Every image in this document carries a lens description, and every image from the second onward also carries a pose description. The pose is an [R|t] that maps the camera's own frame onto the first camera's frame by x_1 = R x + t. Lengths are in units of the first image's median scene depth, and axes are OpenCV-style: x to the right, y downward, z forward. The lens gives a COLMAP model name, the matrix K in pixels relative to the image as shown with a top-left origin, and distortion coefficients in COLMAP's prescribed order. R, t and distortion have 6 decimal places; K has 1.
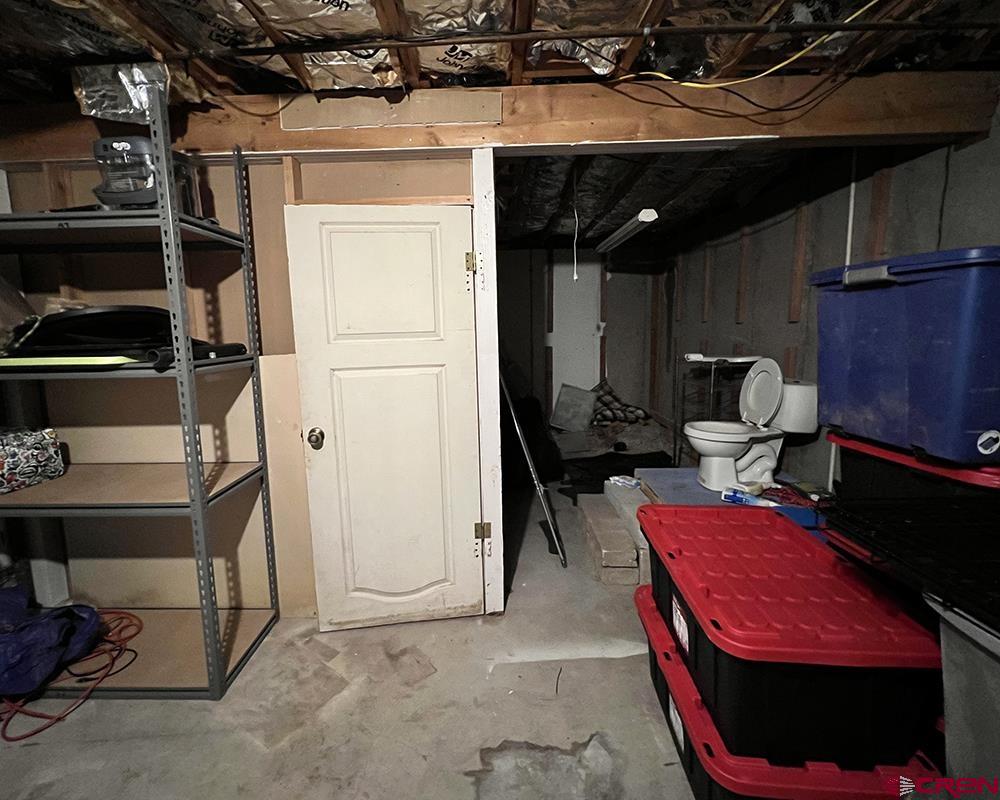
lens RADIAL K [[424.8, 0, 496.4], [0, 424.8, 385.7], [0, 0, 1]] dist [0.000180, 0.000076]
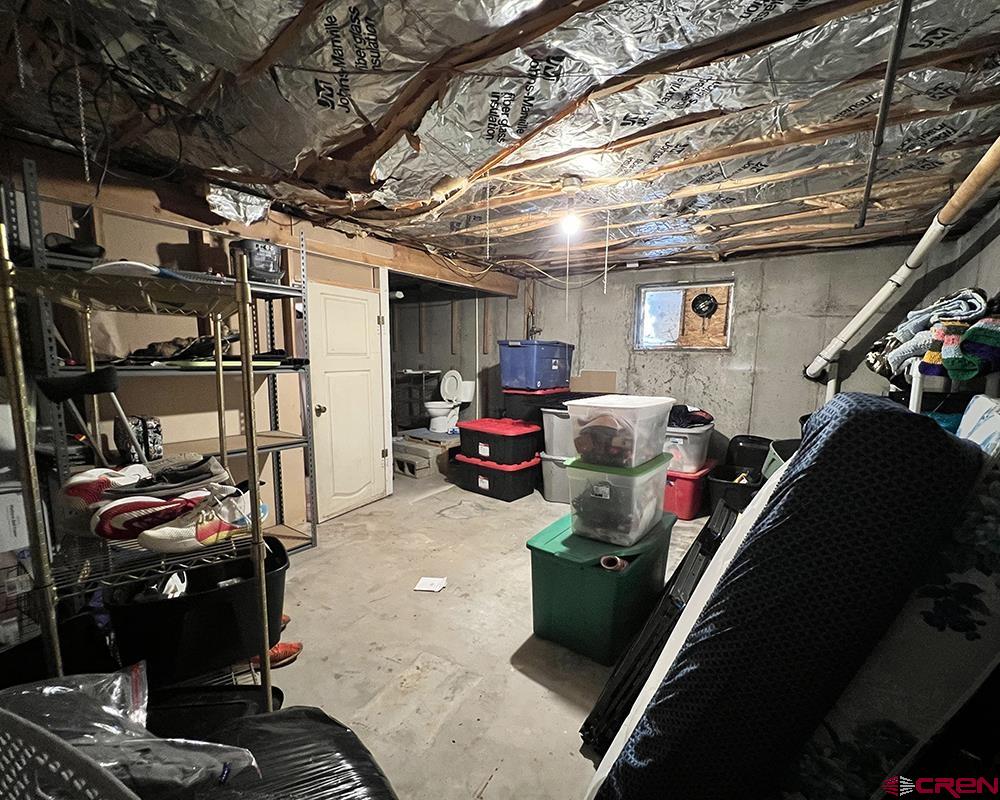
lens RADIAL K [[439.9, 0, 479.7], [0, 439.9, 408.7], [0, 0, 1]] dist [-0.000741, -0.000031]
pose [[0.609782, -0.063689, 0.790006, -1.463944], [0.070494, 0.997174, 0.025979, 0.114206], [-0.789428, 0.039849, 0.612549, -0.671265]]
